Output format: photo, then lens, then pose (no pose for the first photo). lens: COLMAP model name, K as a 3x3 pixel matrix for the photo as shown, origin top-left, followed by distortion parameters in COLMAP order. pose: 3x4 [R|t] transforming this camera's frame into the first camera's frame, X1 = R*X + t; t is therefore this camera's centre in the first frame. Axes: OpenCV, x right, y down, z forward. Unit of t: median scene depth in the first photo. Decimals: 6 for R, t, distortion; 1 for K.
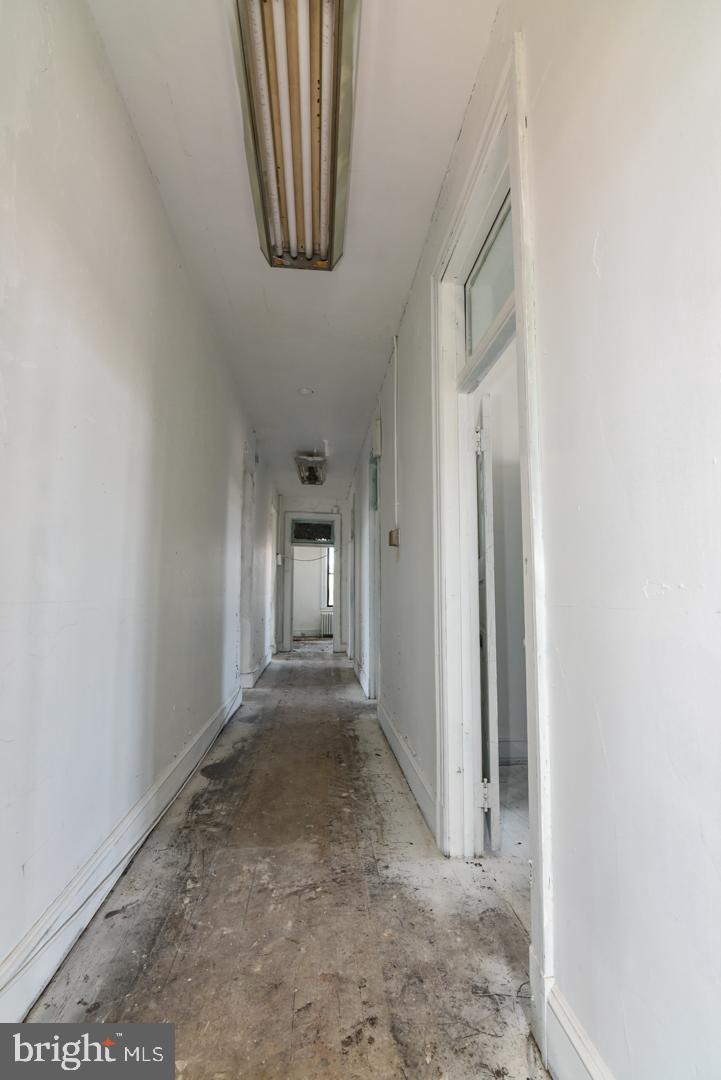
lens RADIAL K [[510.3, 0, 362.1], [0, 510.3, 540.5], [0, 0, 1]] dist [-0.023154, 0.002461]
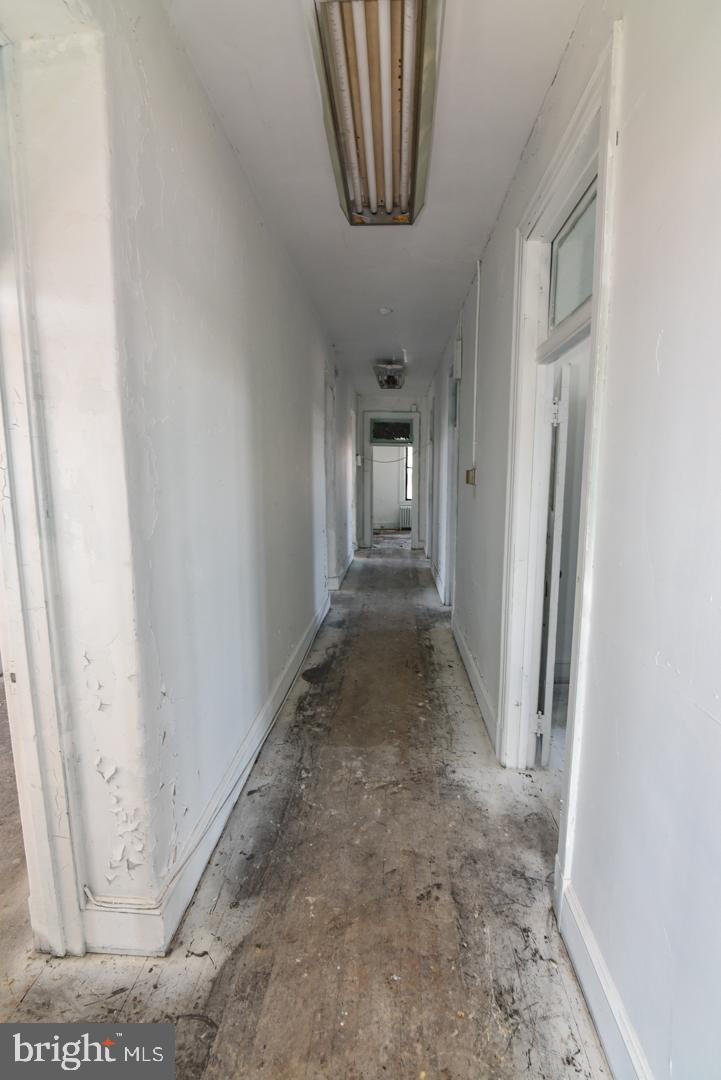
lens RADIAL K [[510.3, 0, 362.3], [0, 510.3, 544.0], [0, 0, 1]] dist [-0.023154, 0.002461]
pose [[0.988613, 0.018850, -0.149294, 0.001289], [0.017304, 0.971300, 0.237227, -0.193744], [0.149482, -0.237109, 0.959914, -0.108118]]
